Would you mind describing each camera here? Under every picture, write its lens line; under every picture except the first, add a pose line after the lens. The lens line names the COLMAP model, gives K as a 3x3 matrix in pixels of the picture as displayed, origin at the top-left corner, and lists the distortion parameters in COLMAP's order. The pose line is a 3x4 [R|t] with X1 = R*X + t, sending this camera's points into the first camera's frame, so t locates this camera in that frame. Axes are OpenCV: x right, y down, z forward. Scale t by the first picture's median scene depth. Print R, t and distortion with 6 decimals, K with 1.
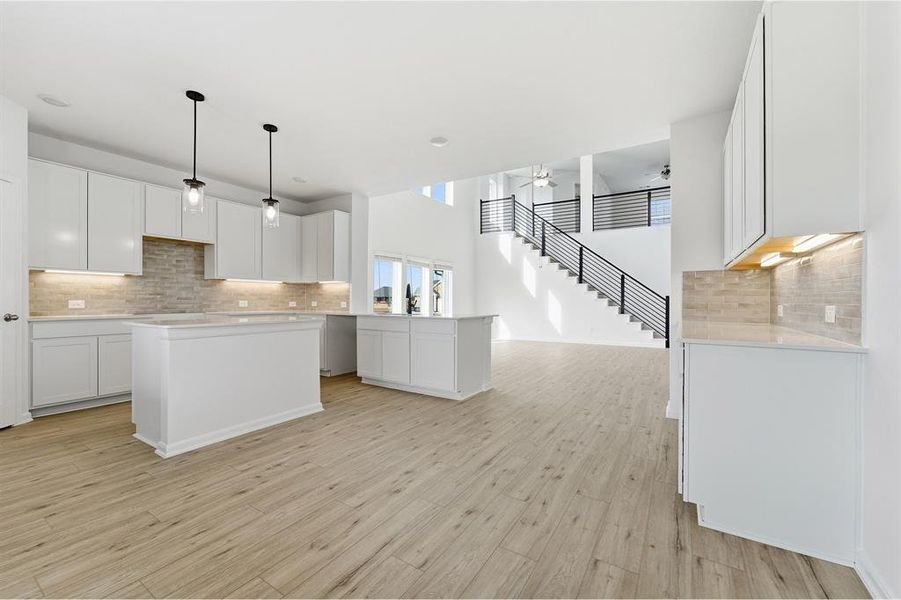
lens RADIAL K [[372.2, 0, 448.2], [0, 372.2, 300.7], [0, 0, 1]] dist [-0.004942, 0.000269]
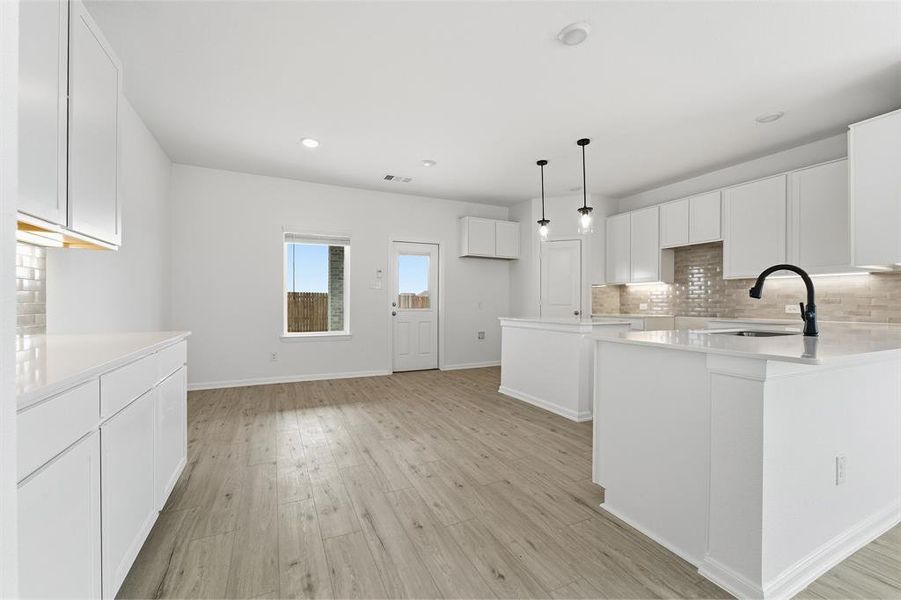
lens RADIAL K [[372.2, 0, 448.2], [0, 372.2, 300.7], [0, 0, 1]] dist [-0.004942, 0.000269]
pose [[-0.519792, -0.009795, -0.854237, 0.576875], [-0.006529, 0.999951, -0.007493, 0.002566], [0.854268, 0.001682, -0.519830, 1.117408]]
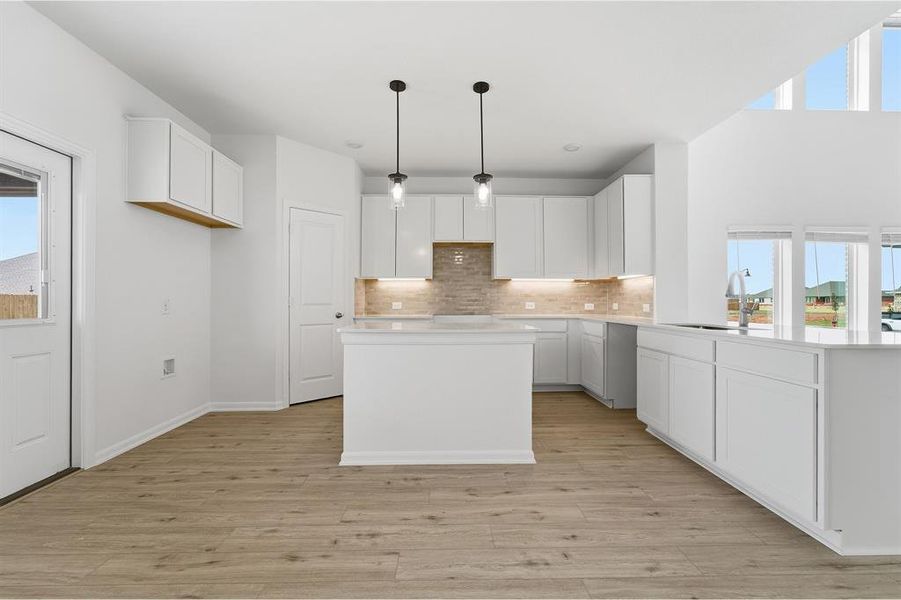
lens RADIAL K [[372.2, 0, 448.2], [0, 372.2, 300.7], [0, 0, 1]] dist [-0.004942, 0.000269]
pose [[0.559496, -0.004266, -0.828822, 0.131364], [0.001077, 0.999990, -0.004420, -0.000529], [0.828832, 0.001580, 0.559495, 0.450231]]
